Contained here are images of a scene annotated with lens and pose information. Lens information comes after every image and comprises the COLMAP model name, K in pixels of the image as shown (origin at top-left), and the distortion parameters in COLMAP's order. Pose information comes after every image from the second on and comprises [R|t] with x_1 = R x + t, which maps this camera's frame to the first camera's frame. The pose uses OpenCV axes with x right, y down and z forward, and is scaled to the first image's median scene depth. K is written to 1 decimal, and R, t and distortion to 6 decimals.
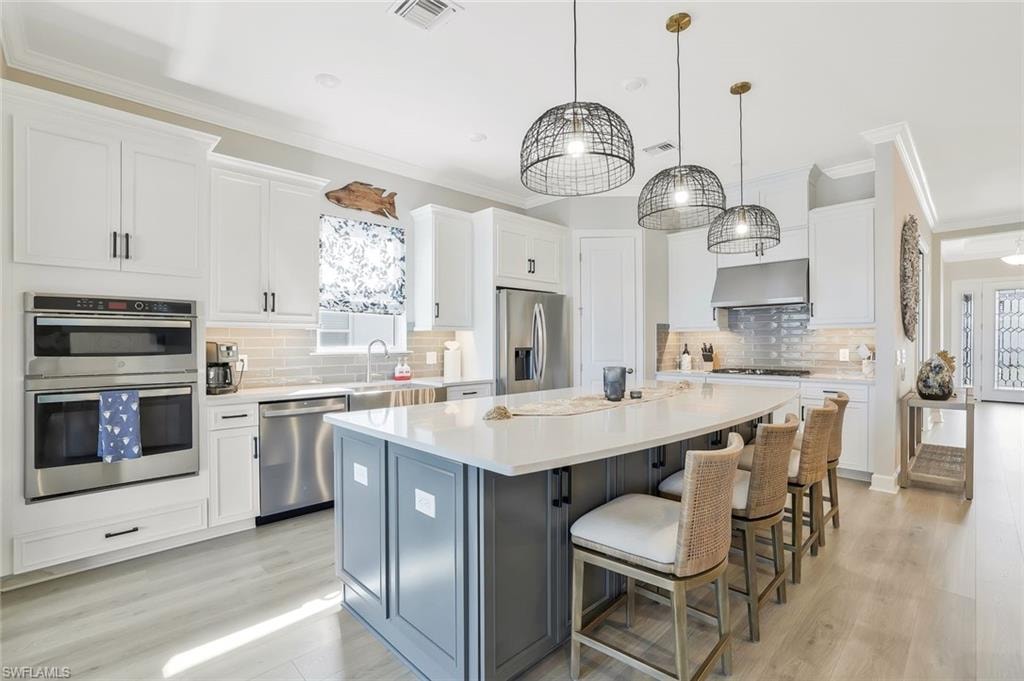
lens RADIAL K [[452.4, 0, 512.0], [0, 452.4, 340.5], [0, 0, 1]] dist [-0.054142, 0.023788]
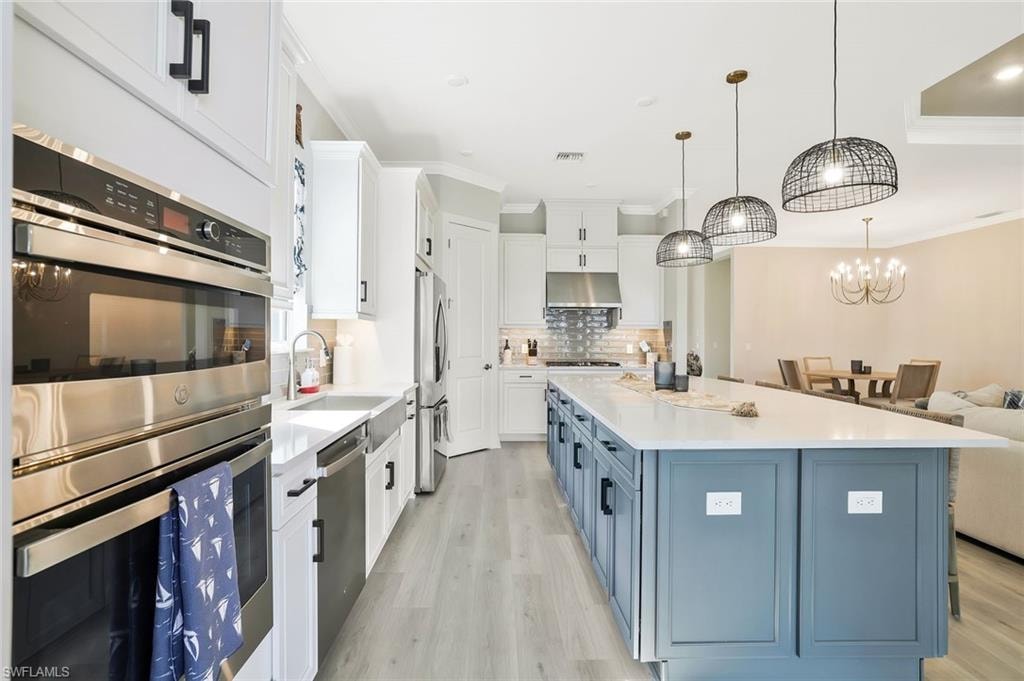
lens RADIAL K [[467.2, 0, 512.0], [0, 467.2, 340.5], [0, 0, 1]] dist [-0.001949, 0.026850]
pose [[0.683656, 0.004338, 0.729792, -0.504970], [-0.013316, 0.999890, 0.006531, 0.002706], [-0.729683, -0.014183, 0.683638, 0.289719]]
